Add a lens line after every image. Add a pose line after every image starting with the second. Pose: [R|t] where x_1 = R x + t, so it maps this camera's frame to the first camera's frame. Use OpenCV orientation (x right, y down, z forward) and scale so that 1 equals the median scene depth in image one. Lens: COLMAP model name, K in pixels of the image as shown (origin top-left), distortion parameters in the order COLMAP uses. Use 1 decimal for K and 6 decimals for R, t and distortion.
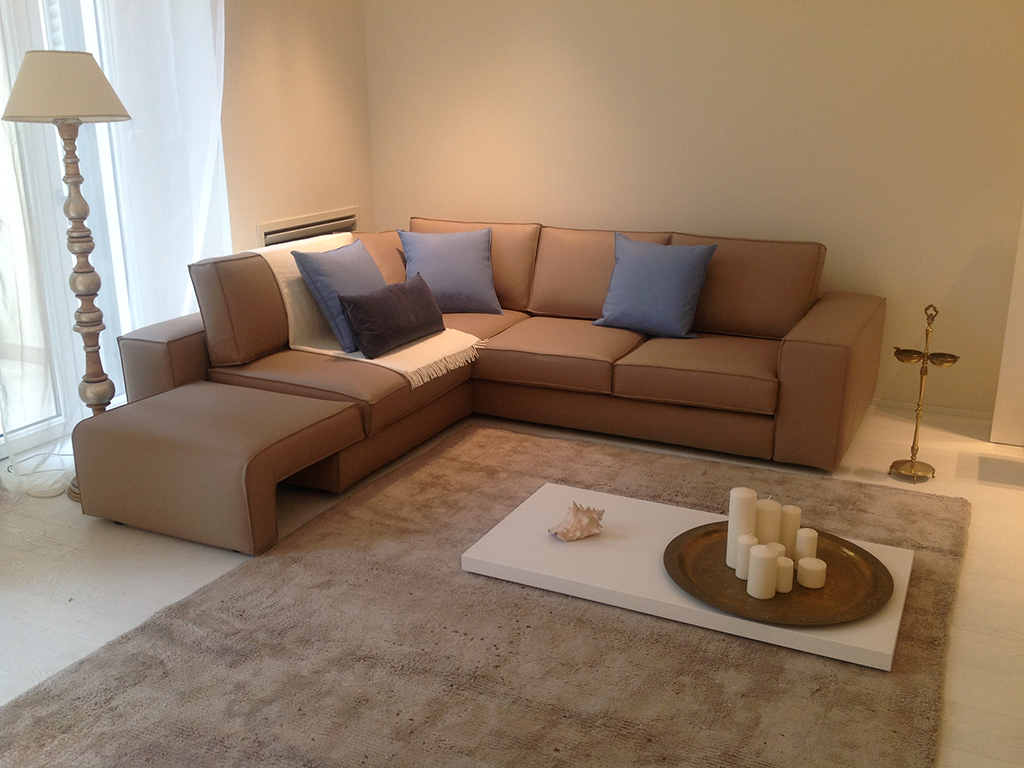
lens RADIAL K [[969.0, 0, 512.0], [0, 969.0, 384.0], [0, 0, 1]] dist [0.154093, -0.402389]
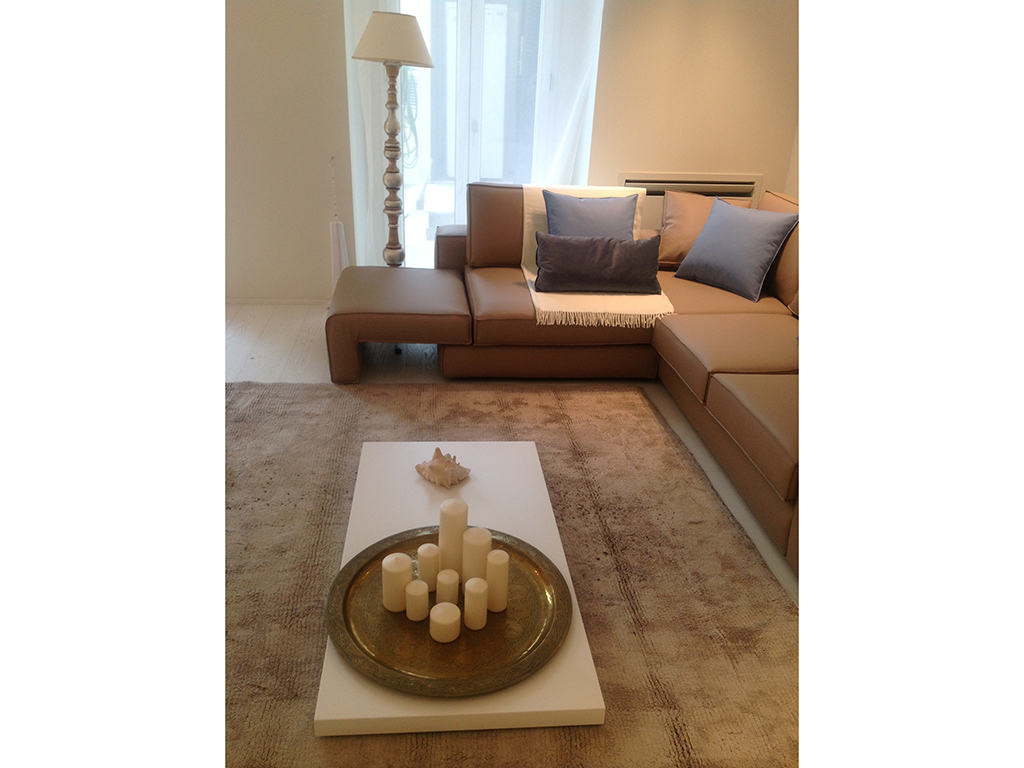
lens RADIAL K [[735.8, 0, 512.0], [0, 735.8, 384.0], [0, 0, 1]] dist [0.099474, -0.136894]
pose [[0.522754, 0.372641, -0.766725, 0.604338], [-0.289538, 0.923547, 0.251452, -0.147013], [0.801808, 0.090549, 0.590681, 0.496756]]
